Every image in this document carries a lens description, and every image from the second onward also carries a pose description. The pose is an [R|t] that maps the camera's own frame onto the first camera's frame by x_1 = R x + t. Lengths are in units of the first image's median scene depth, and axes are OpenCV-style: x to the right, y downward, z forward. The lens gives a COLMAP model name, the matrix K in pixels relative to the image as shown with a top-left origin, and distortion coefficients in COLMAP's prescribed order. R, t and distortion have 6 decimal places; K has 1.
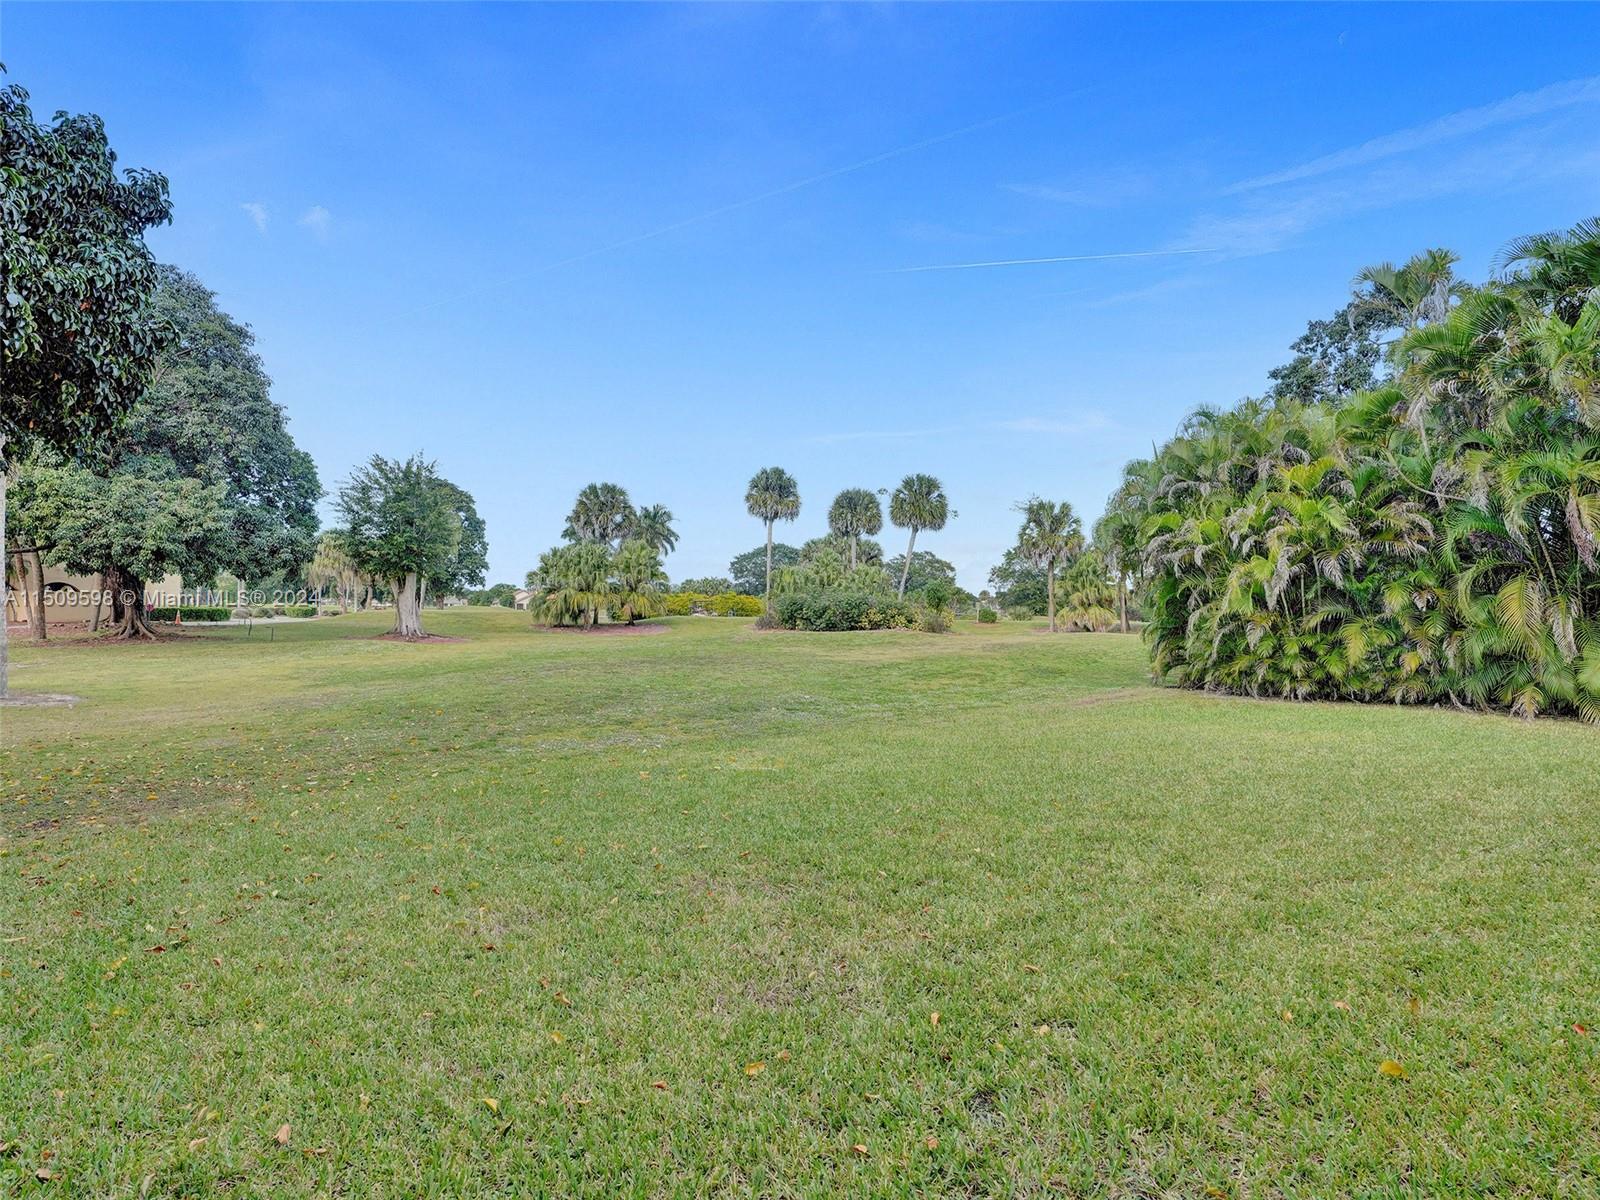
lens RADIAL K [[845.0, 0, 803.4], [0, 845.0, 595.9], [0, 0, 1]] dist [-0.068215, 0.024998]
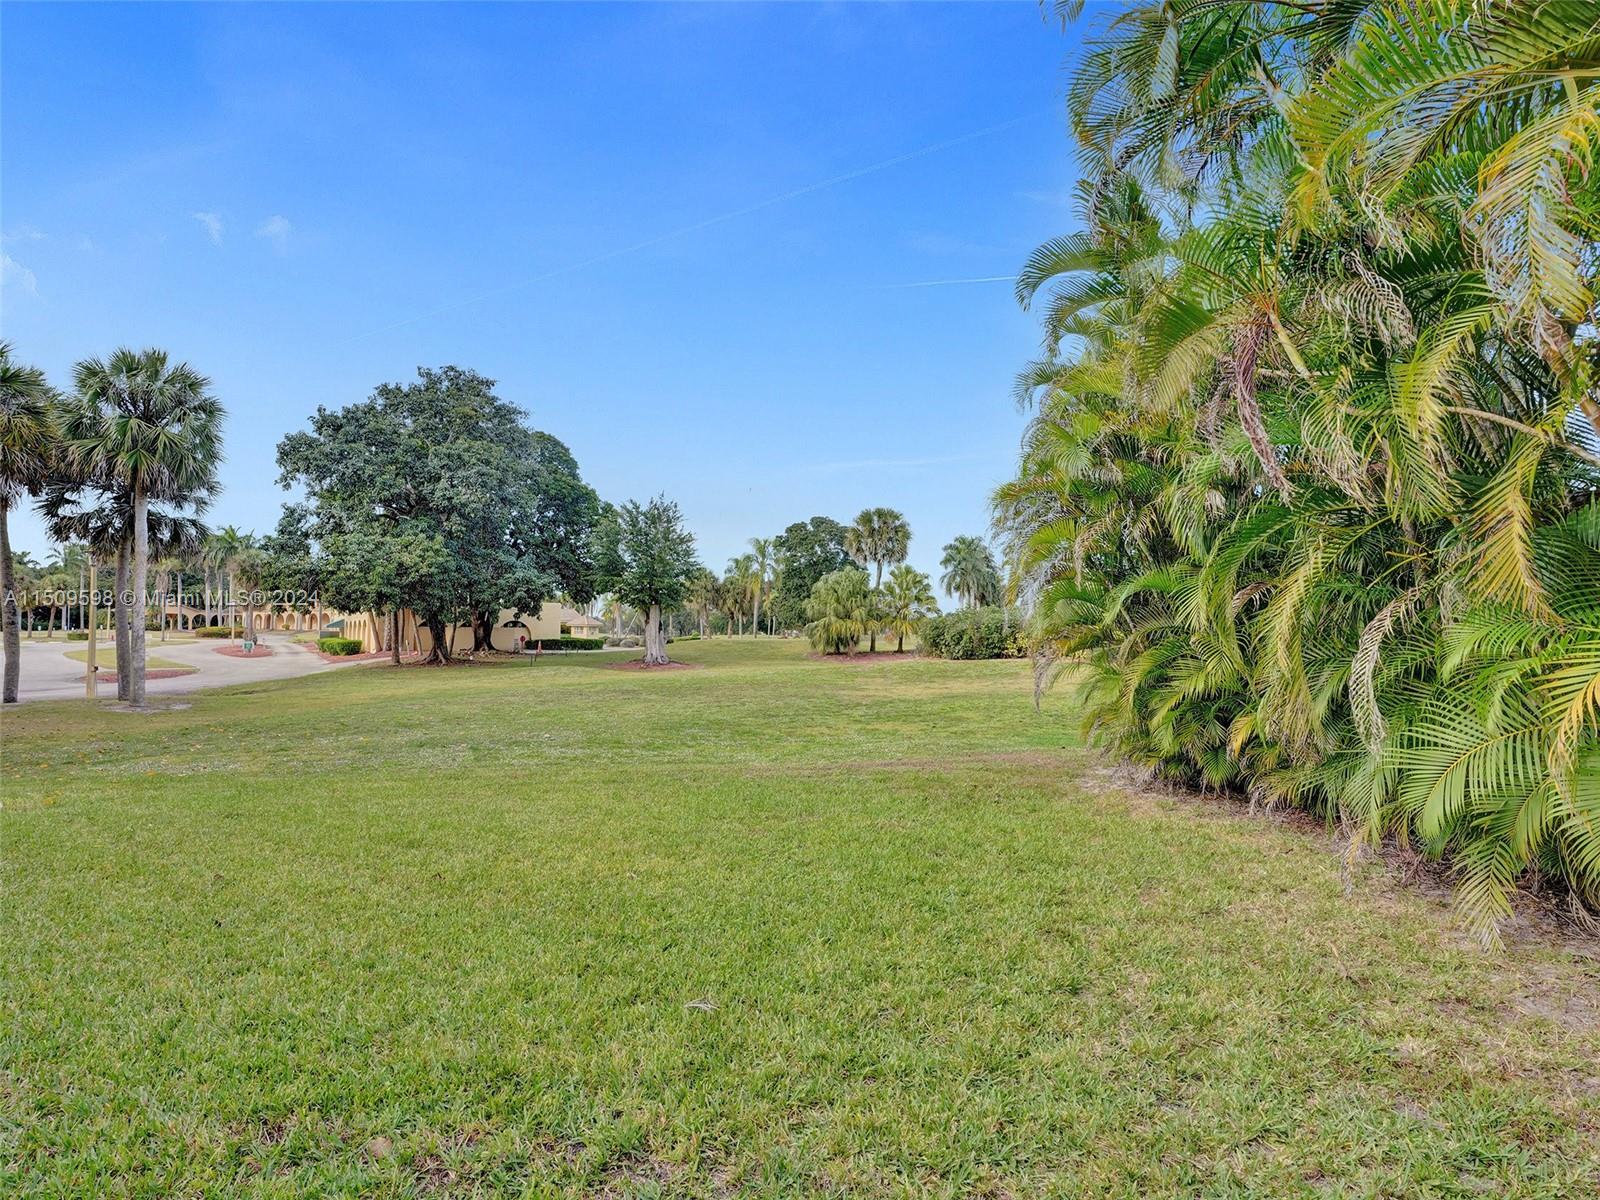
lens RADIAL K [[845.0, 0, 803.0], [0, 845.0, 599.4], [0, 0, 1]] dist [-0.068215, 0.024998]
pose [[0.856047, -0.032412, -0.515880, 0.198197], [0.018303, 0.999307, -0.032413, 0.003256], [0.516573, 0.018305, 0.856047, 0.111719]]
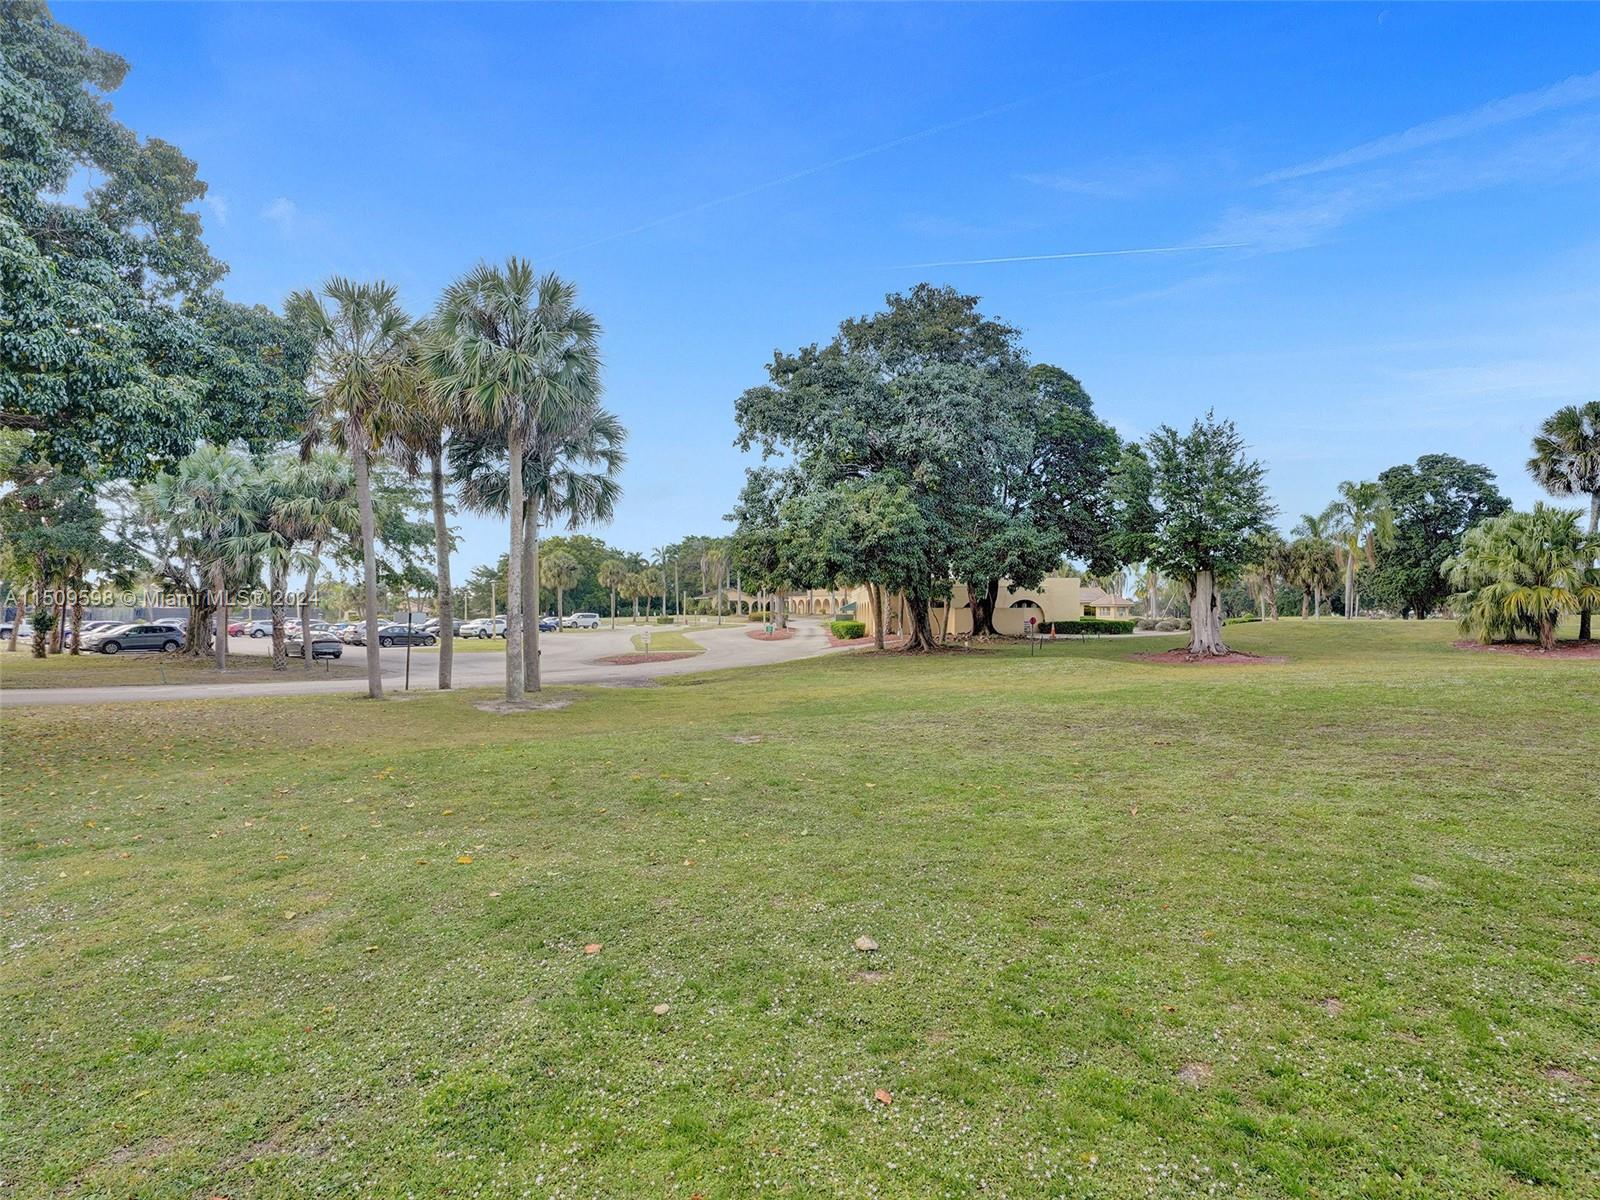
lens RADIAL K [[845.0, 0, 792.0], [0, 845.0, 601.7], [0, 0, 1]] dist [-0.068215, 0.024998]
pose [[0.391860, -0.030553, -0.919517, 0.064675], [0.023177, 0.999459, -0.023332, 0.007094], [0.919733, -0.012169, 0.392356, 0.255535]]
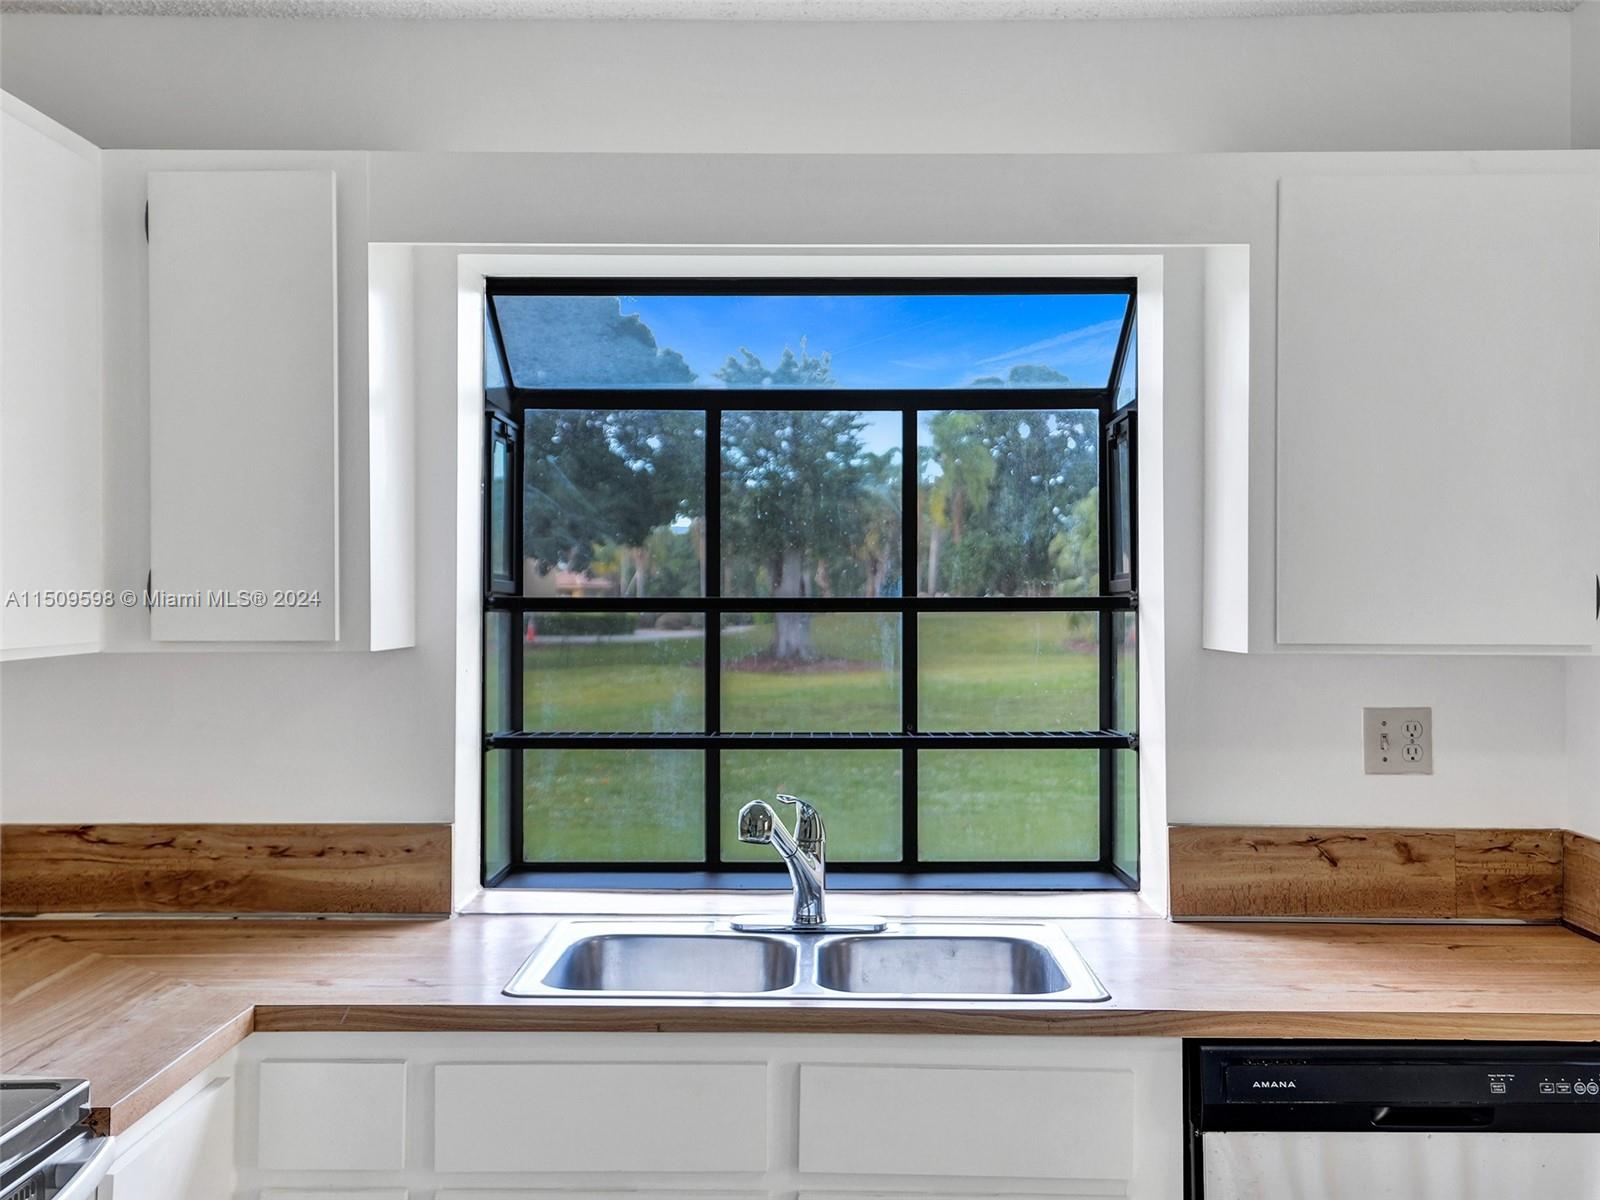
lens RADIAL K [[1725.4, 0, 802.8], [0, 1725.4, 591.0], [0, 0, 1]] dist [0.079988, 0.000000]
pose [[0.811934, -0.015197, -0.583552, 0.175133], [0.019095, 0.999818, 0.000530, 0.000260], [0.583437, -0.011573, 0.812076, 0.016438]]
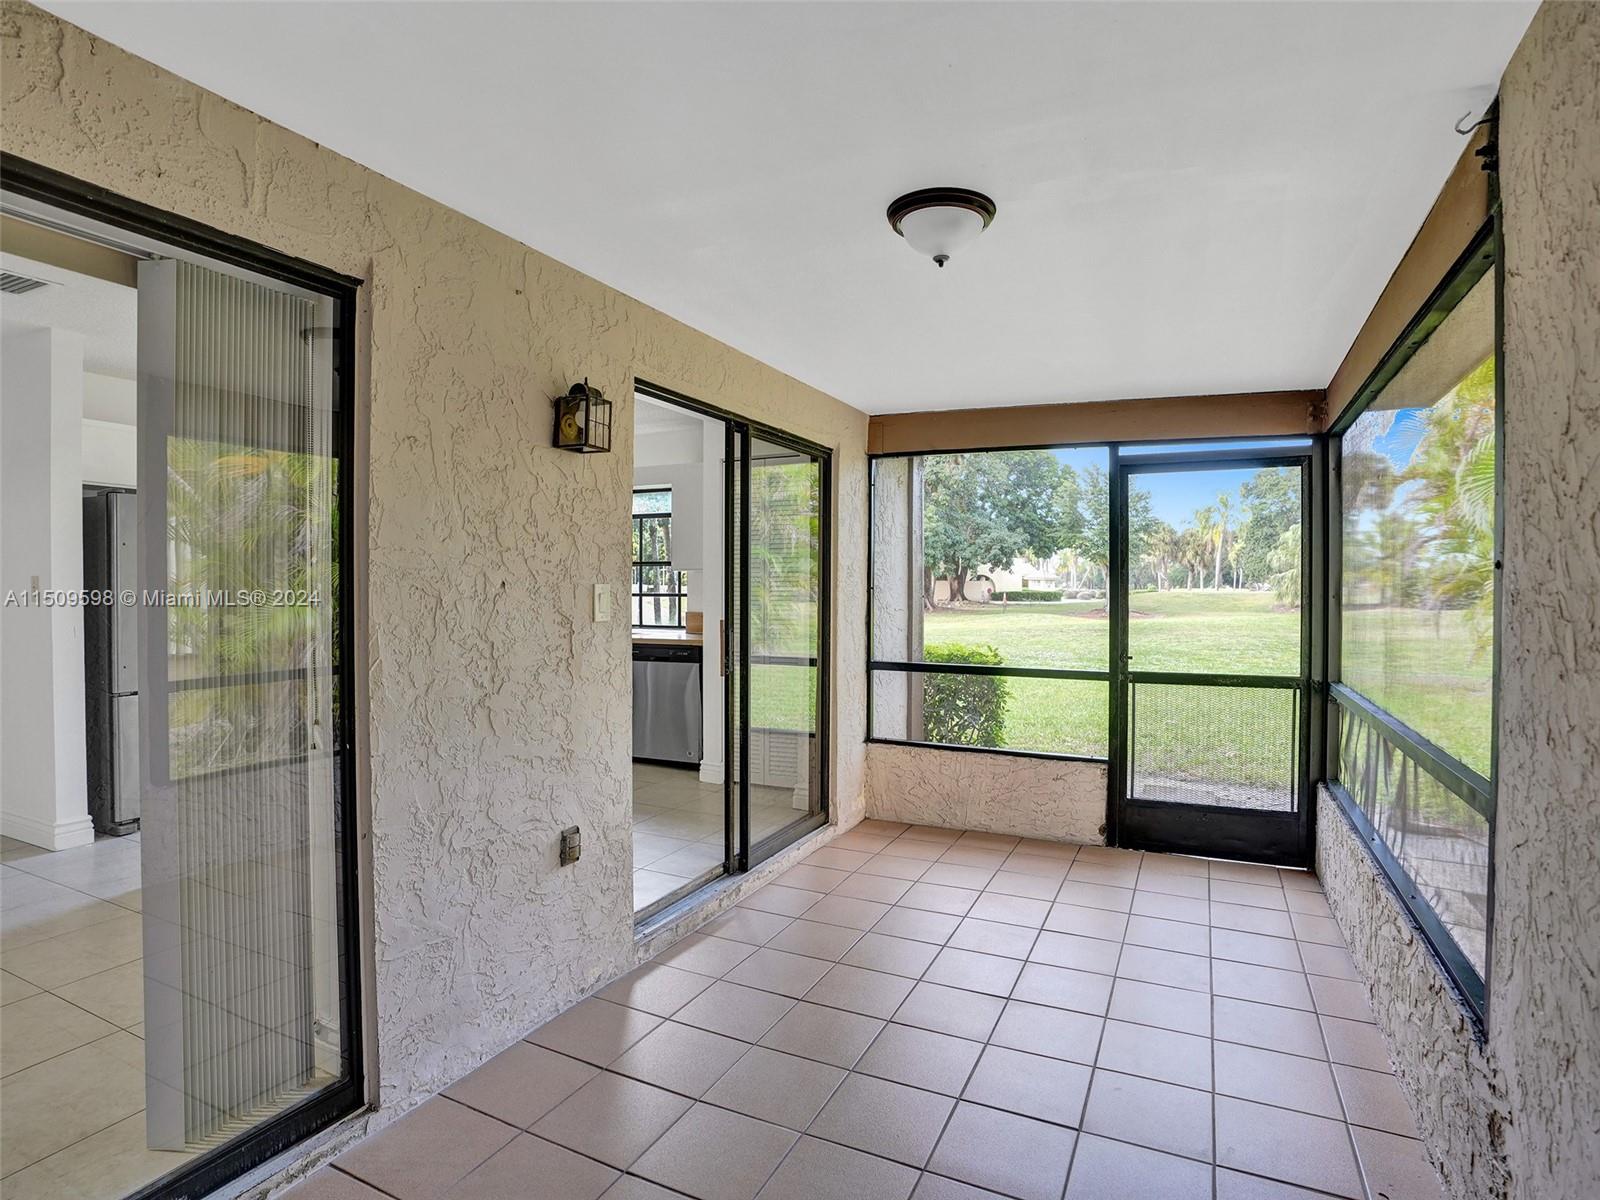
lens RADIAL K [[845.0, 0, 801.3], [0, 845.0, 591.5], [0, 0, 1]] dist [-0.068215, 0.024998]
pose [[0.483440, -0.007160, -0.875348, 0.262938], [0.019619, 0.999804, 0.002657, 0.004964], [0.875158, -0.018458, 0.483486, 0.024505]]
